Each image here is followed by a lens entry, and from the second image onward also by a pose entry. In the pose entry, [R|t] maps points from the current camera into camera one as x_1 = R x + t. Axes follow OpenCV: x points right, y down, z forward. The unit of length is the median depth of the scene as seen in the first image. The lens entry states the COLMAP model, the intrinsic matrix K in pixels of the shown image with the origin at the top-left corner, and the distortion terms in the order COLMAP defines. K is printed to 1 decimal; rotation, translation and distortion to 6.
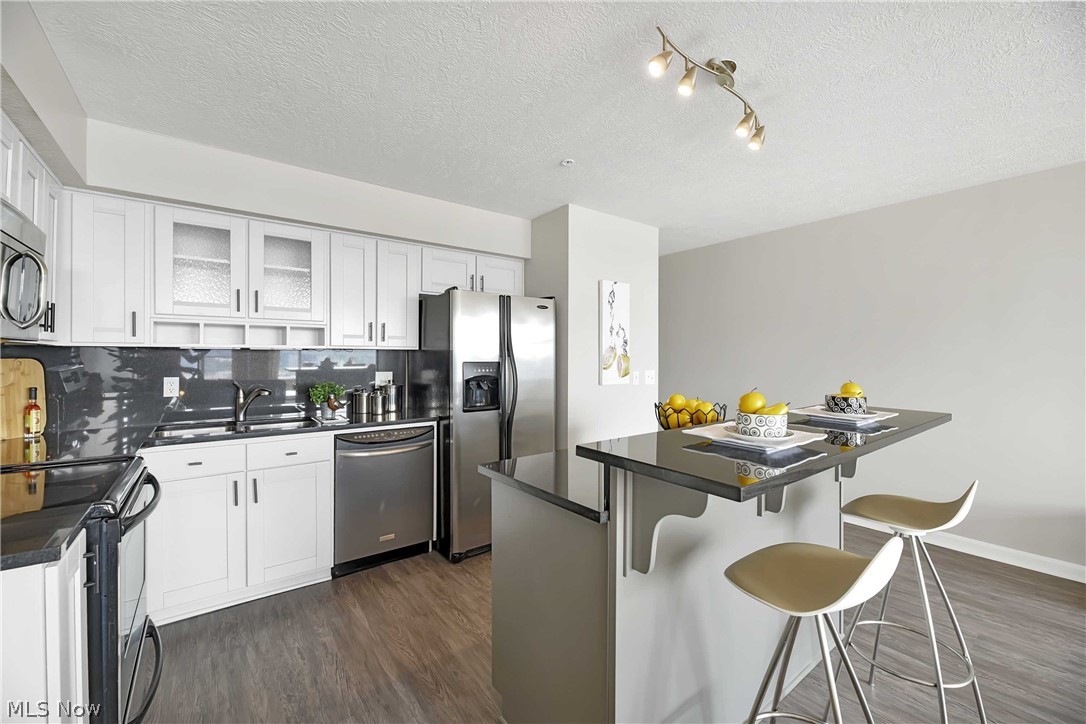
lens RADIAL K [[436.3, 0, 546.4], [0, 436.3, 362.9], [0, 0, 1]] dist [-0.001083, -0.000236]
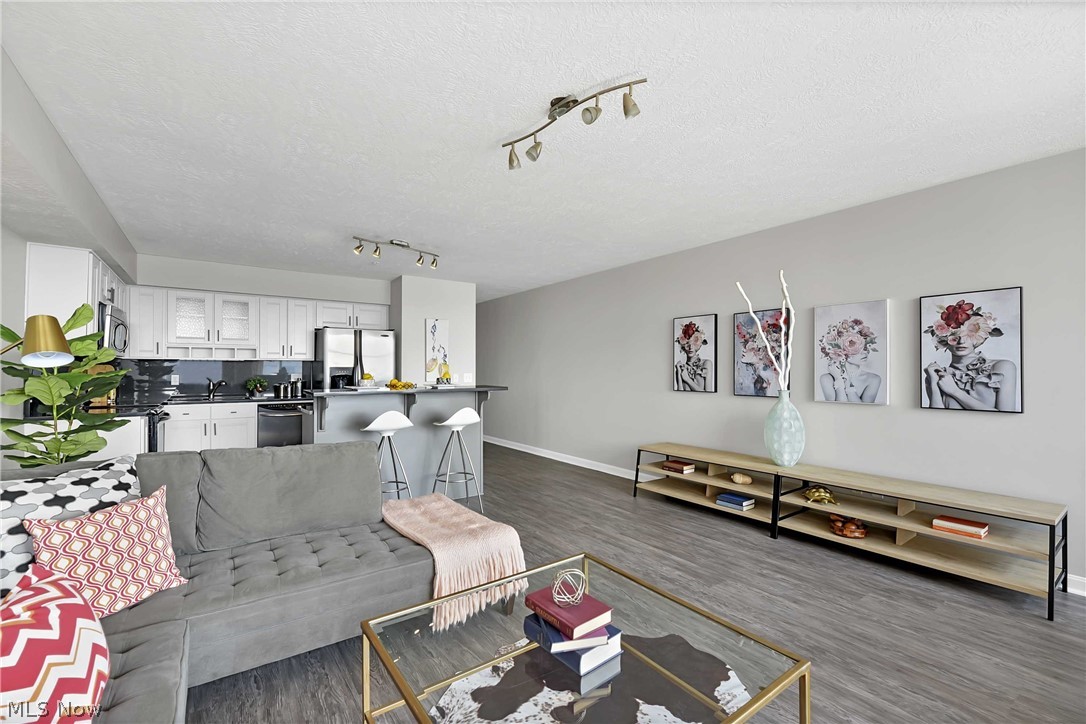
lens RADIAL K [[461.0, 0, 544.0], [0, 461.0, 365.3], [0, 0, 1]] dist [0.002470, -0.000496]
pose [[0.999662, -0.001617, -0.025934, 0.716897], [0.001069, 0.999776, -0.021129, 0.030683], [0.025962, 0.021094, 0.999440, -0.866252]]
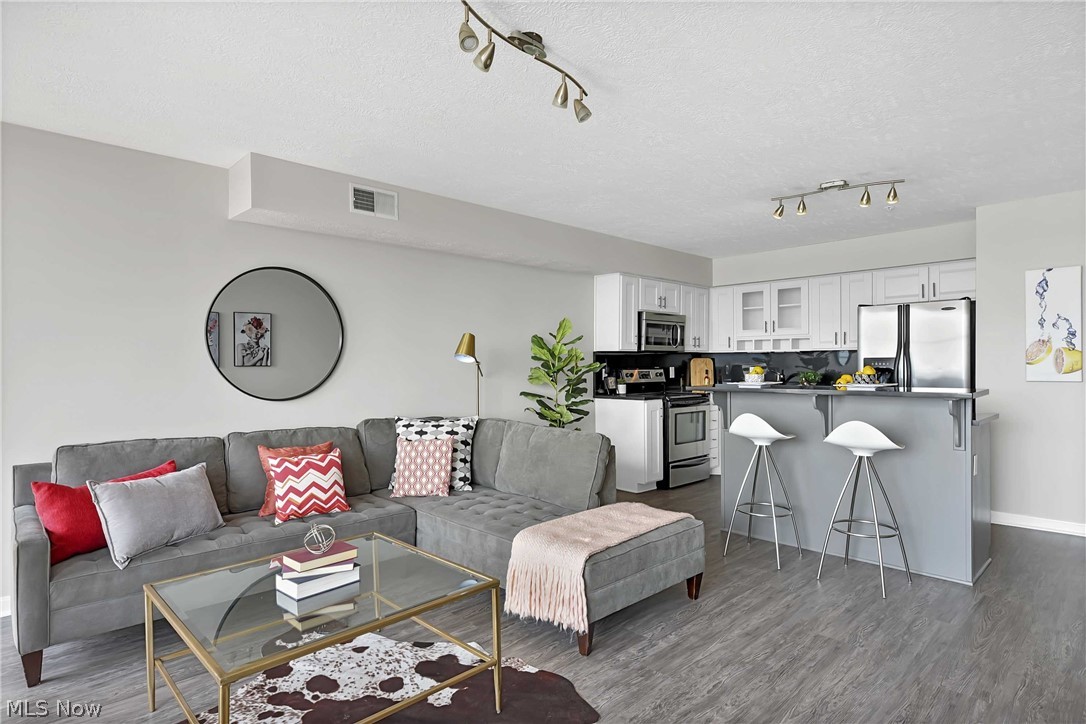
lens RADIAL K [[590.9, 0, 547.2], [0, 590.9, 362.9], [0, 0, 1]] dist [-0.001082, -0.000817]
pose [[0.128866, -0.002834, -0.991658, 1.466464], [-0.005026, 0.999981, -0.003511, 0.024732], [0.991649, 0.005437, 0.128849, -0.238536]]
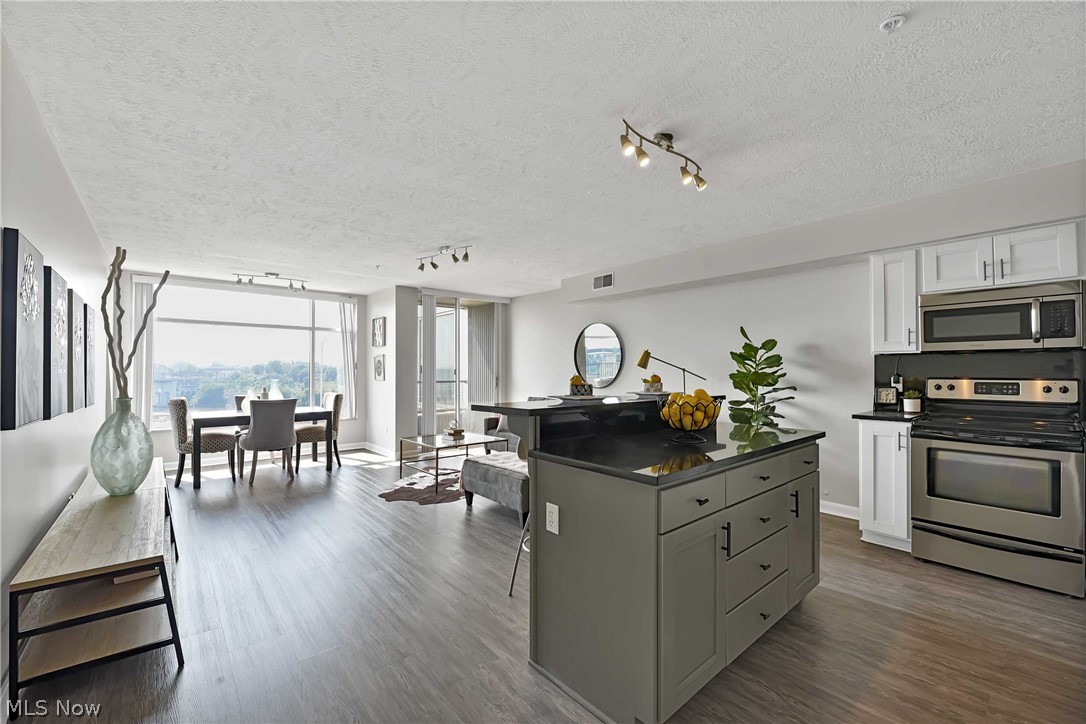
lens RADIAL K [[464.0, 0, 541.8], [0, 464.0, 368.6], [0, 0, 1]] dist [-0.001974, -0.000446]
pose [[-0.999097, -0.000947, -0.042471, 0.455969], [-0.001082, 0.999994, 0.003162, 0.011503], [0.042468, 0.003205, -0.999093, 1.394791]]
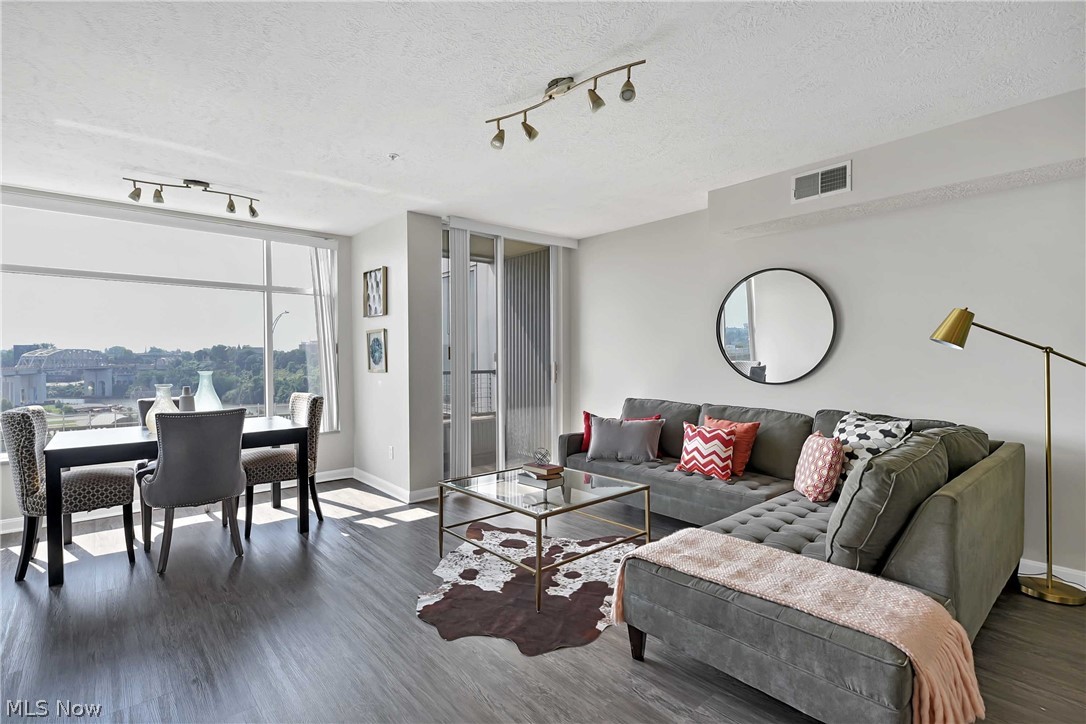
lens RADIAL K [[506.9, 0, 504.1], [0, 506.9, 367.1], [0, 0, 1]] dist [0.001341, 0.000390]
pose [[-0.999527, 0.005060, -0.030322, 0.829853], [0.004144, 0.999536, 0.030190, 0.019648], [0.030460, 0.030050, -0.999084, 0.608864]]
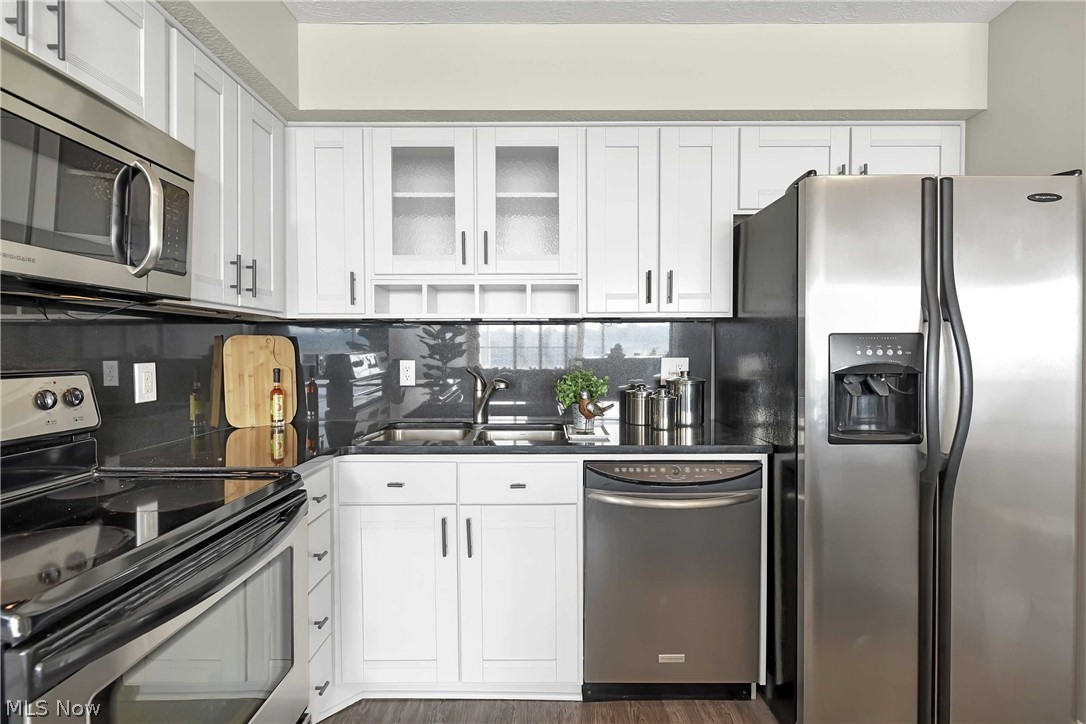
lens RADIAL K [[505.8, 0, 550.2], [0, 505.8, 356.3], [0, 0, 1]] dist [-0.001789, -0.000154]
pose [[0.800546, 0.002621, -0.599266, -0.101552], [-0.003479, 0.999994, -0.000275, 0.021626], [0.599262, 0.002305, 0.800550, 0.376748]]
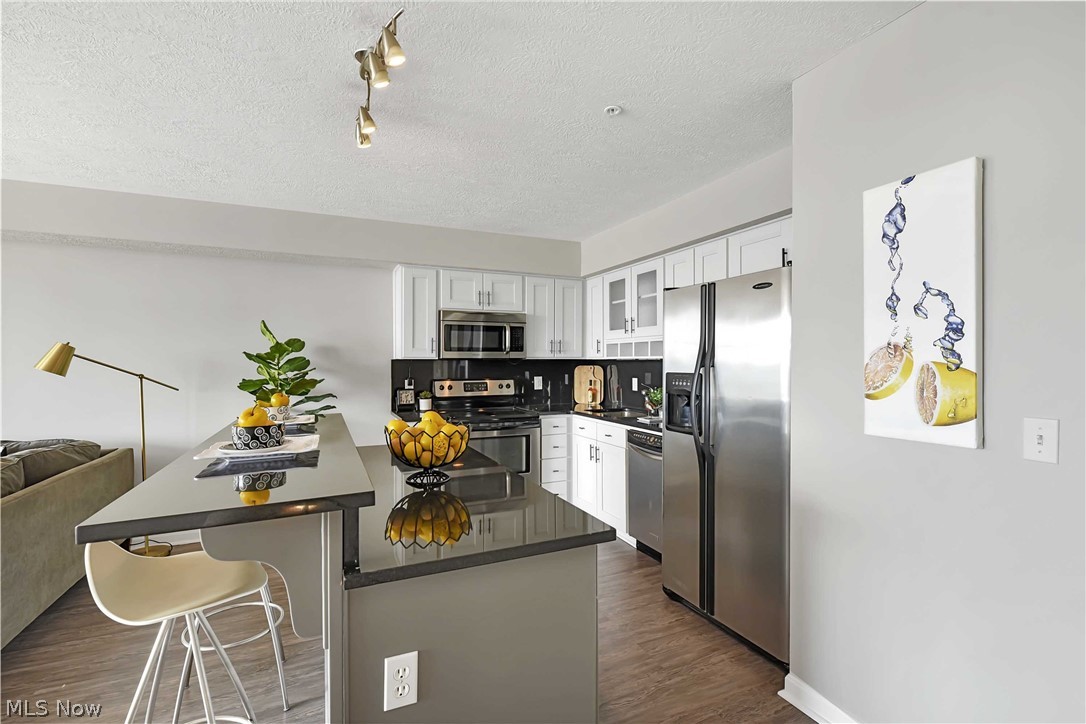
lens RADIAL K [[485.0, 0, 546.9], [0, 485.0, 362.9], [0, 0, 1]] dist [0.011387, -0.010069]
pose [[-0.212845, 0.003514, -0.977080, 0.767297], [-0.007927, 0.999954, 0.005323, -0.023240], [0.977054, 0.008878, -0.212808, 0.912349]]
